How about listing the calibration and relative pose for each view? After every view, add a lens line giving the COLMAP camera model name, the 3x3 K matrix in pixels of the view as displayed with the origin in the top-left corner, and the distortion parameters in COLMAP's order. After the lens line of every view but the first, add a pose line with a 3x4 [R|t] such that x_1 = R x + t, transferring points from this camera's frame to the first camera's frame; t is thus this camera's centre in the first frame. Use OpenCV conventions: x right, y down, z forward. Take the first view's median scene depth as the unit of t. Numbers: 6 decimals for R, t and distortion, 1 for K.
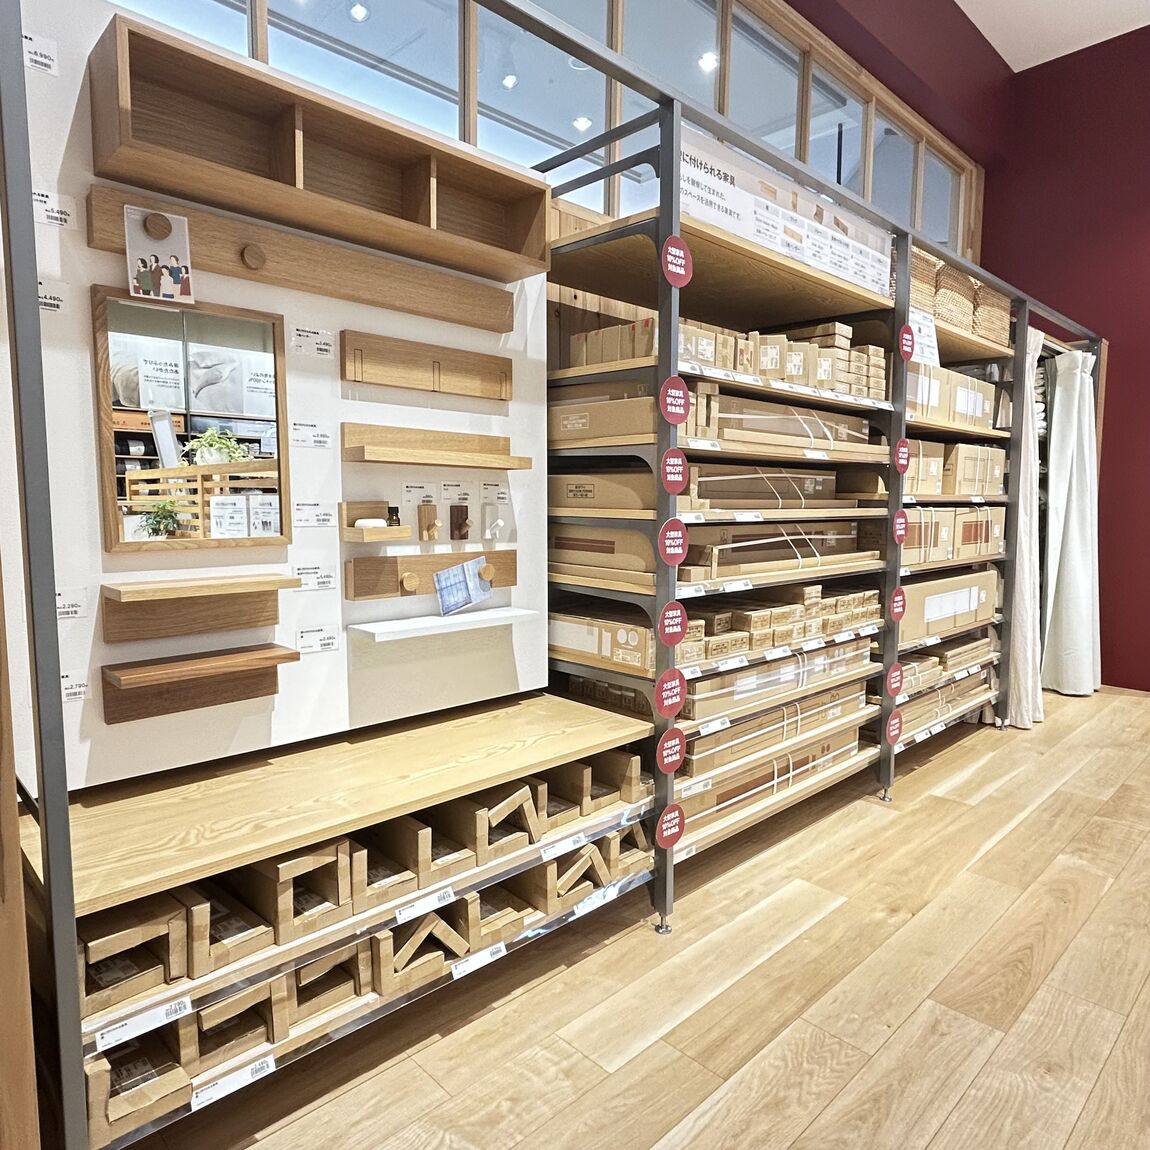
lens RADIAL K [[779.5, 0, 569.7], [0, 779.5, 573.0], [0, 0, 1]] dist [-0.001479, -0.002873]
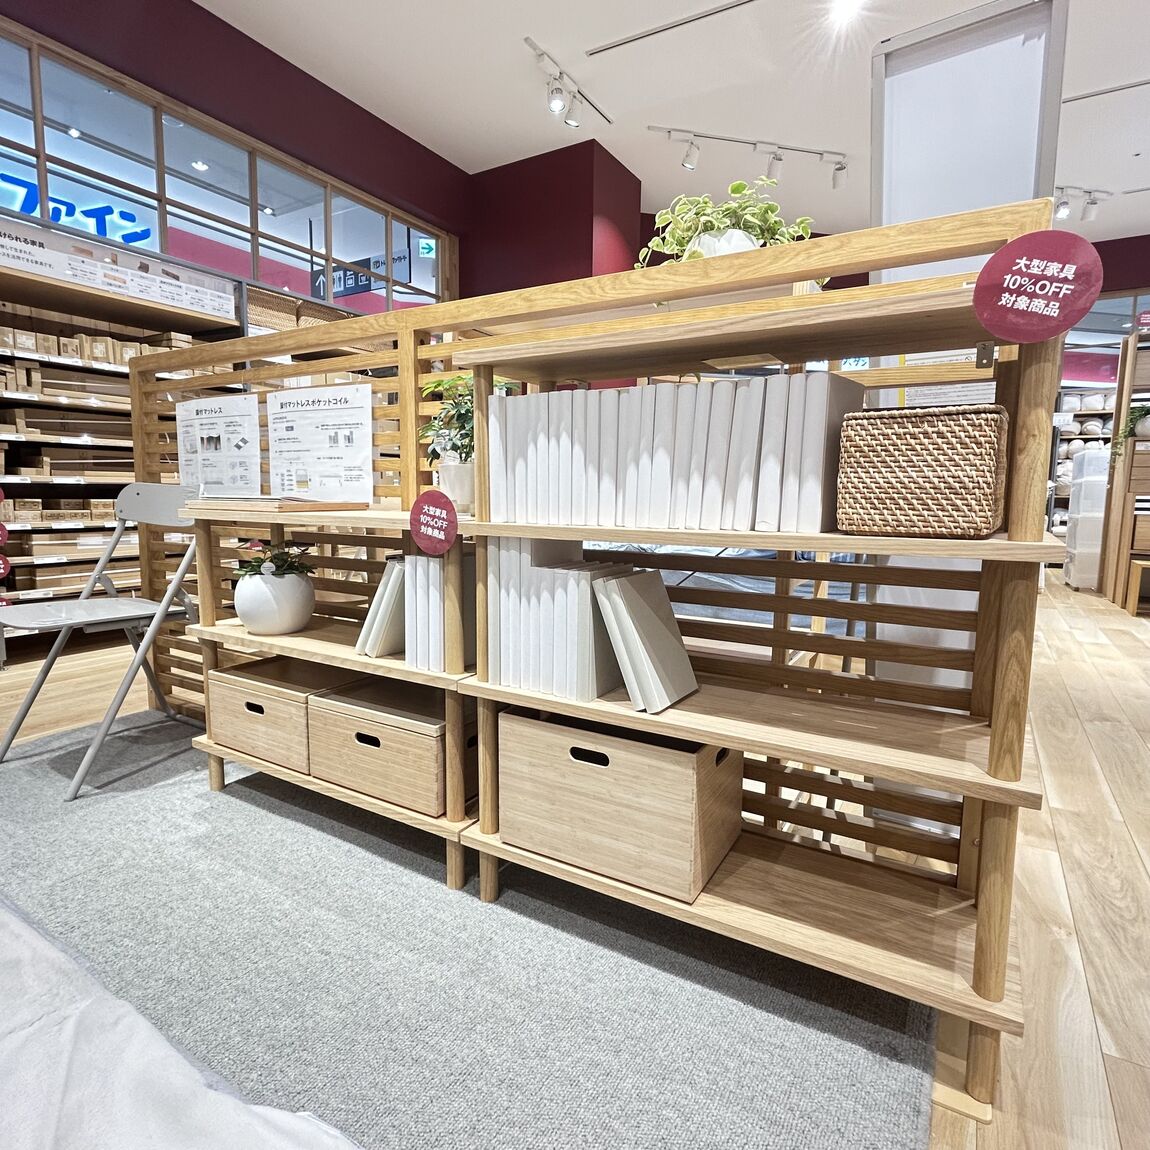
lens RADIAL K [[684.3, 0, 573.8], [0, 684.3, 571.2], [0, 0, 1]] dist [0.004636, 0.000785]
pose [[0.966998, -0.021967, 0.253834, 0.553436], [0.015949, 0.999541, 0.025743, 0.119237], [-0.254283, -0.020845, 0.966905, -0.467872]]
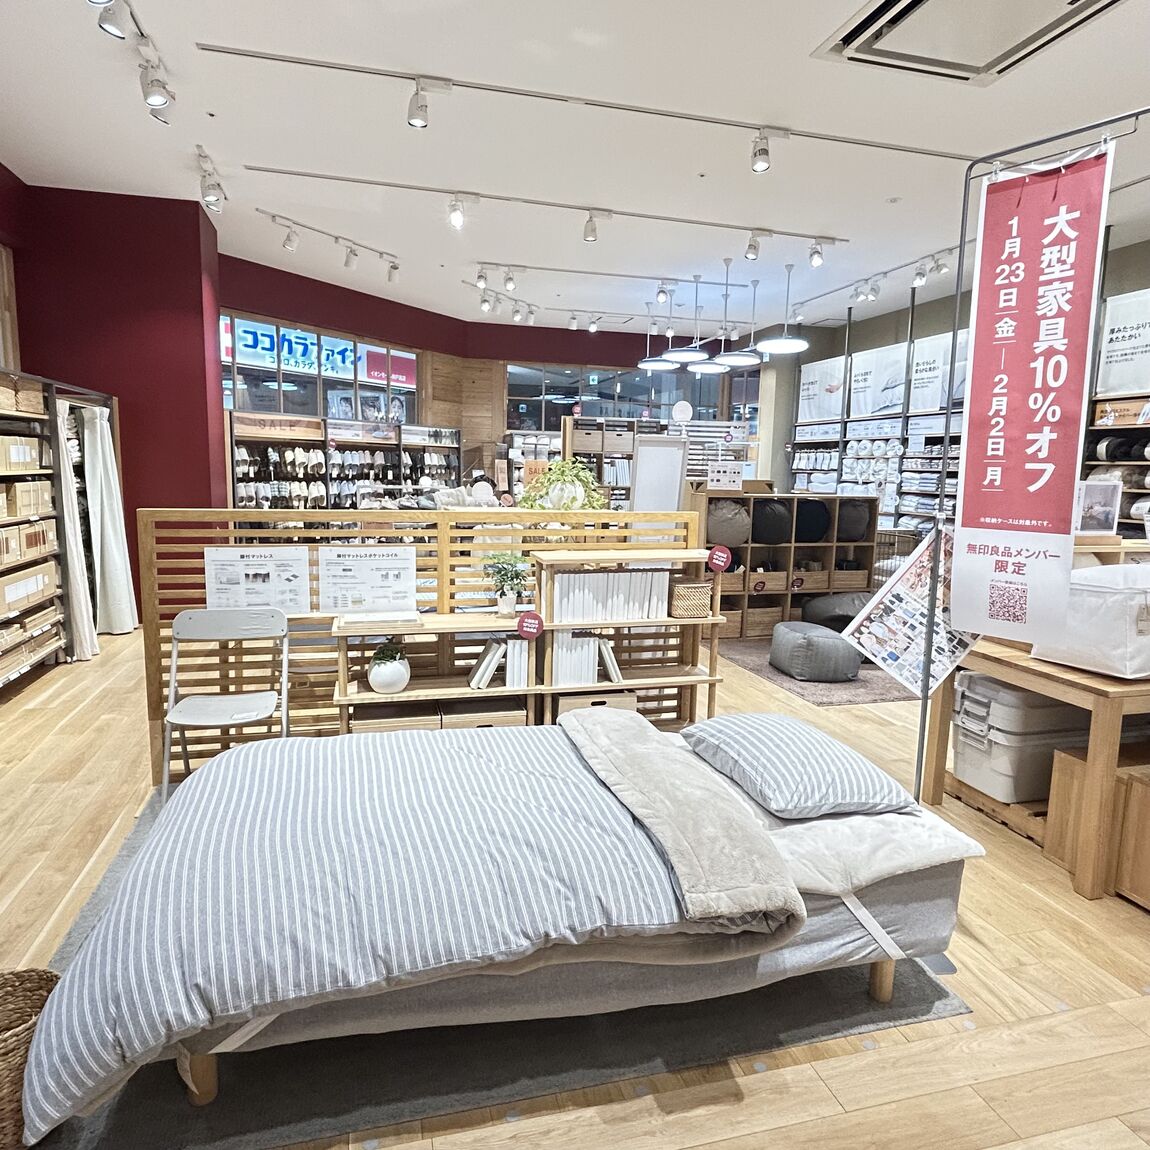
lens RADIAL K [[779.5, 0, 568.3], [0, 779.5, 576.5], [0, 0, 1]] dist [-0.001479, -0.002873]
pose [[0.487717, -0.116555, 0.865186, -0.288180], [0.062014, 0.993169, 0.098838, -0.063175], [-0.870797, 0.005449, 0.491613, -0.635977]]
